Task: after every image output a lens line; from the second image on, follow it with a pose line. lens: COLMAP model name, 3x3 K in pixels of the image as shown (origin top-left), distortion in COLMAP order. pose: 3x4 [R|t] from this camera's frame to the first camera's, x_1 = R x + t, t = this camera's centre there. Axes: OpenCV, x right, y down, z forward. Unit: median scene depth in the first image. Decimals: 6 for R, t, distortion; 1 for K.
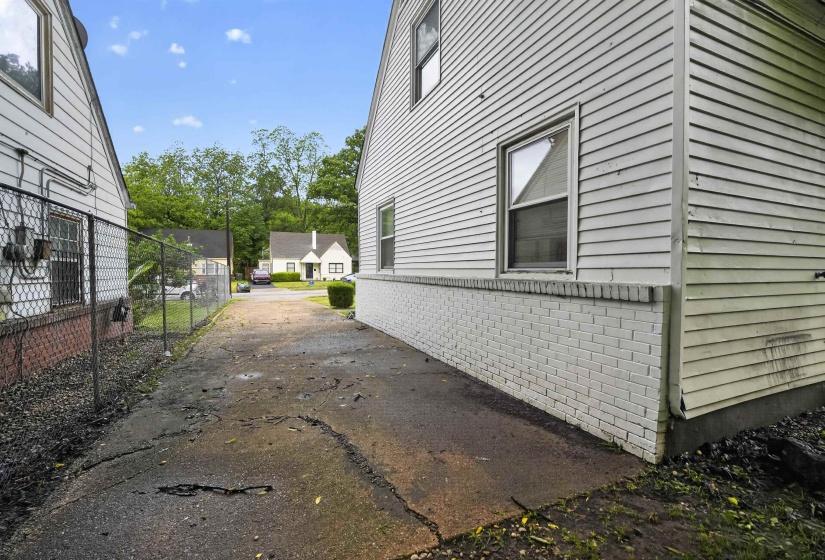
lens RADIAL K [[365.7, 0, 409.9], [0, 365.7, 276.9], [0, 0, 1]] dist [-0.018813, 0.002053]
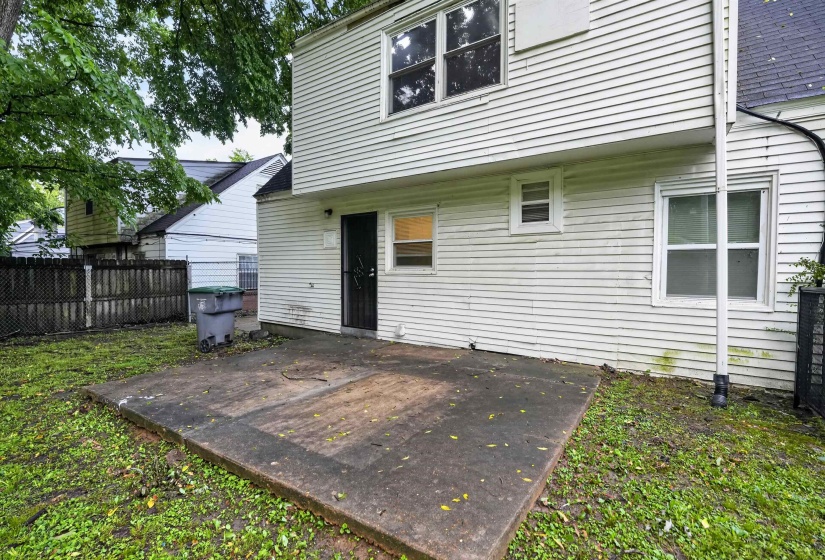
lens RADIAL K [[365.7, 0, 412.9], [0, 365.7, 280.6], [0, 0, 1]] dist [-0.018813, 0.002053]
pose [[0.537104, 0.030426, -0.842967, 0.250752], [-0.024109, 0.999495, 0.020715, -0.007201], [0.843171, 0.009197, 0.537566, 0.015939]]
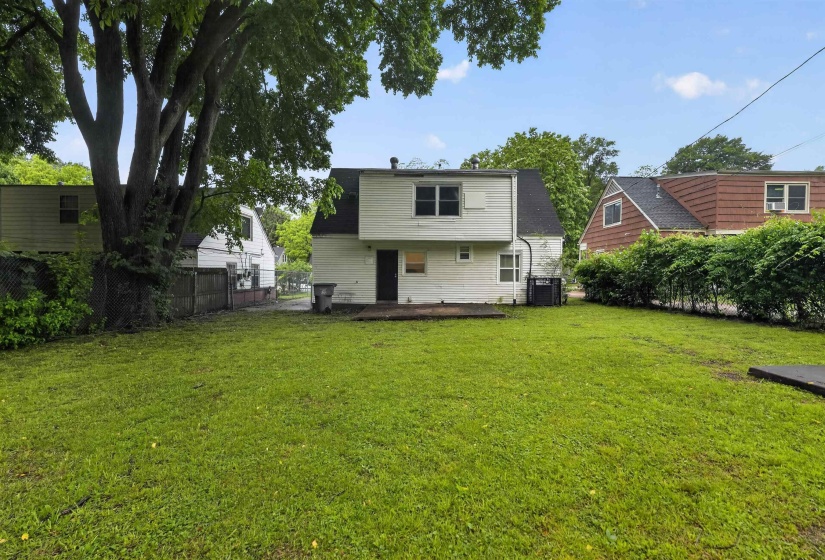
lens RADIAL K [[365.7, 0, 410.1], [0, 365.7, 282.2], [0, 0, 1]] dist [-0.018813, 0.002053]
pose [[0.907638, 0.016457, -0.419430, 0.275015], [-0.015785, 0.999863, 0.005072, -0.002769], [0.419456, 0.002017, 0.907773, -0.232364]]
